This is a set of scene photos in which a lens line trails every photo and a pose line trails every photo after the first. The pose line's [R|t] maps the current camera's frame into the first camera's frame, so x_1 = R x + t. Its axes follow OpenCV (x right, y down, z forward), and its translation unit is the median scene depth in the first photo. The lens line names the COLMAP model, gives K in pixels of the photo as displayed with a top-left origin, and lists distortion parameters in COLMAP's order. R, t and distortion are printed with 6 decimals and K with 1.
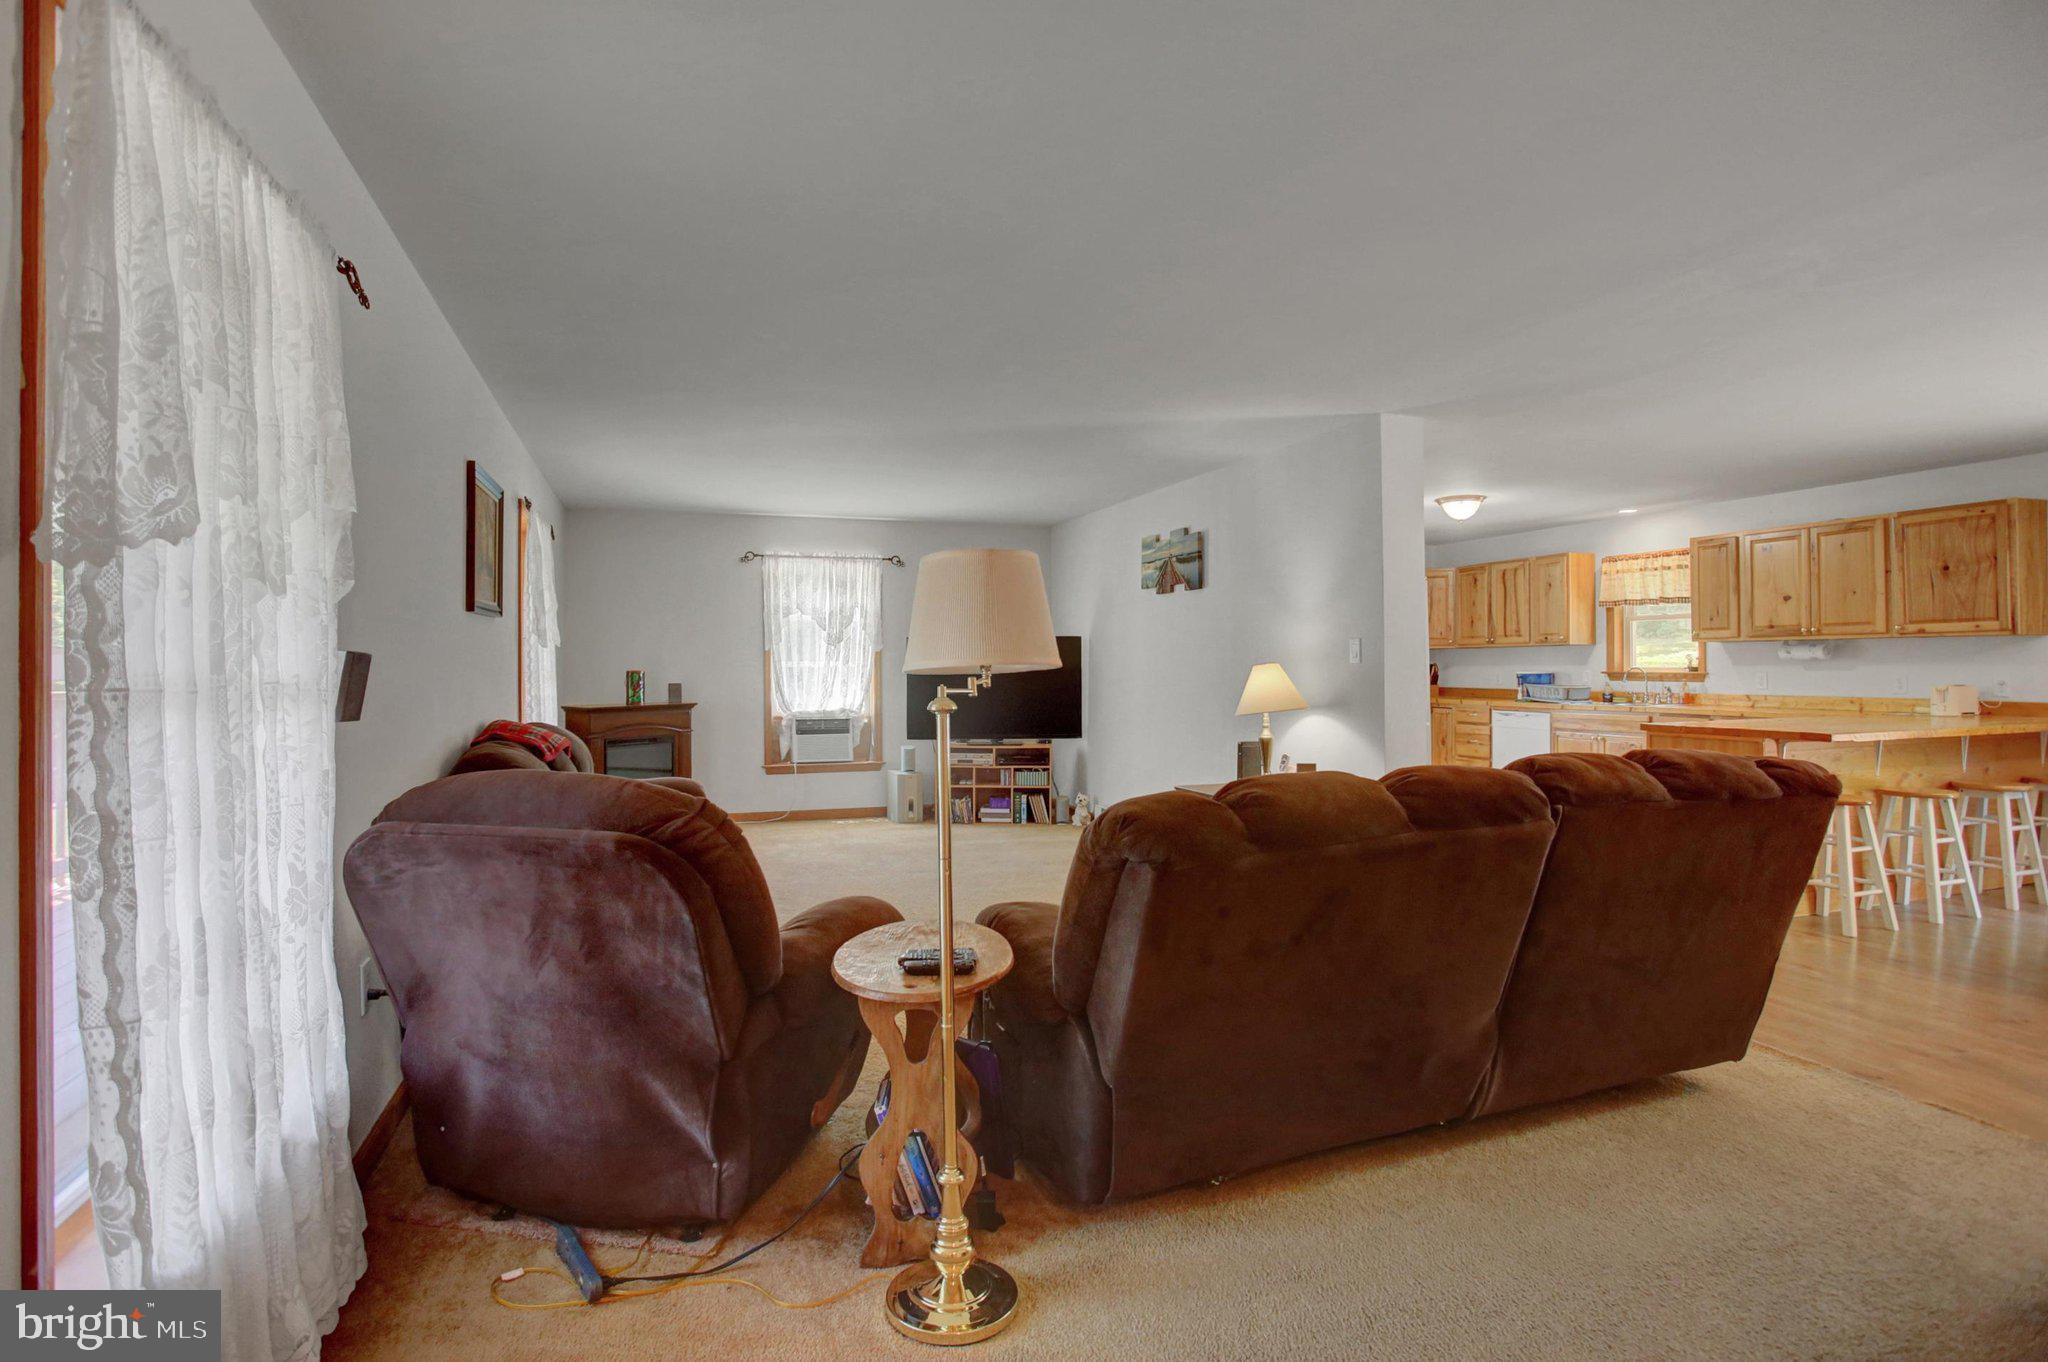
lens RADIAL K [[1058.0, 0, 1028.1], [0, 1058.0, 671.4], [0, 0, 1]] dist [-0.052657, 0.023041]
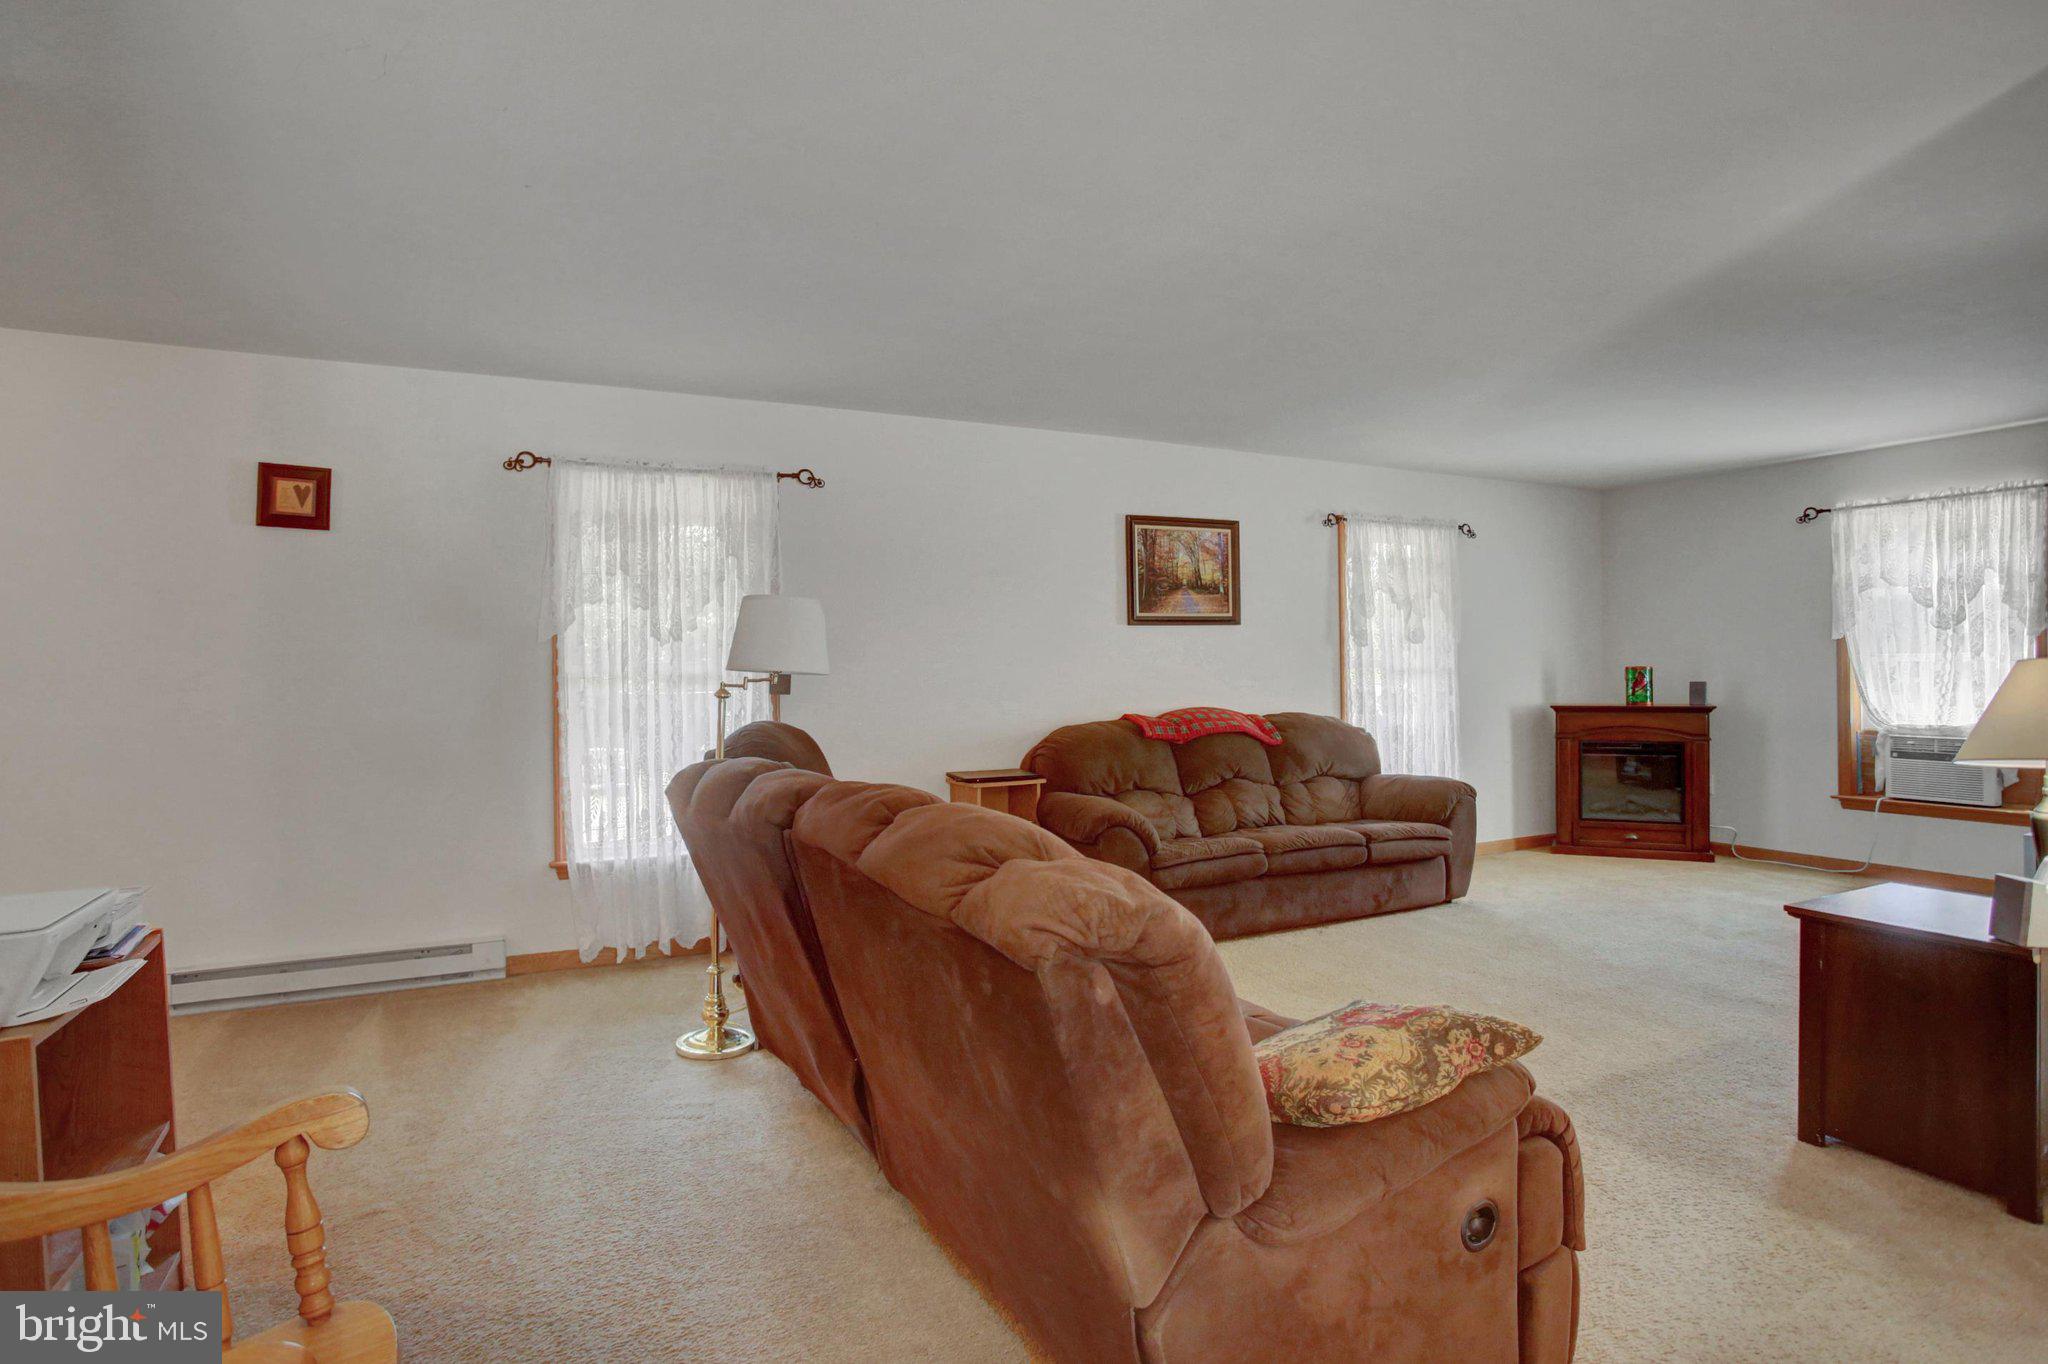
lens RADIAL K [[1058.0, 0, 1028.1], [0, 1058.0, 672.4], [0, 0, 1]] dist [-0.052657, 0.023041]
pose [[0.122652, 0.009936, -0.992400, 0.394882], [0.001974, 0.999945, 0.010256, -0.005018], [0.992448, -0.003217, 0.122625, 0.350071]]
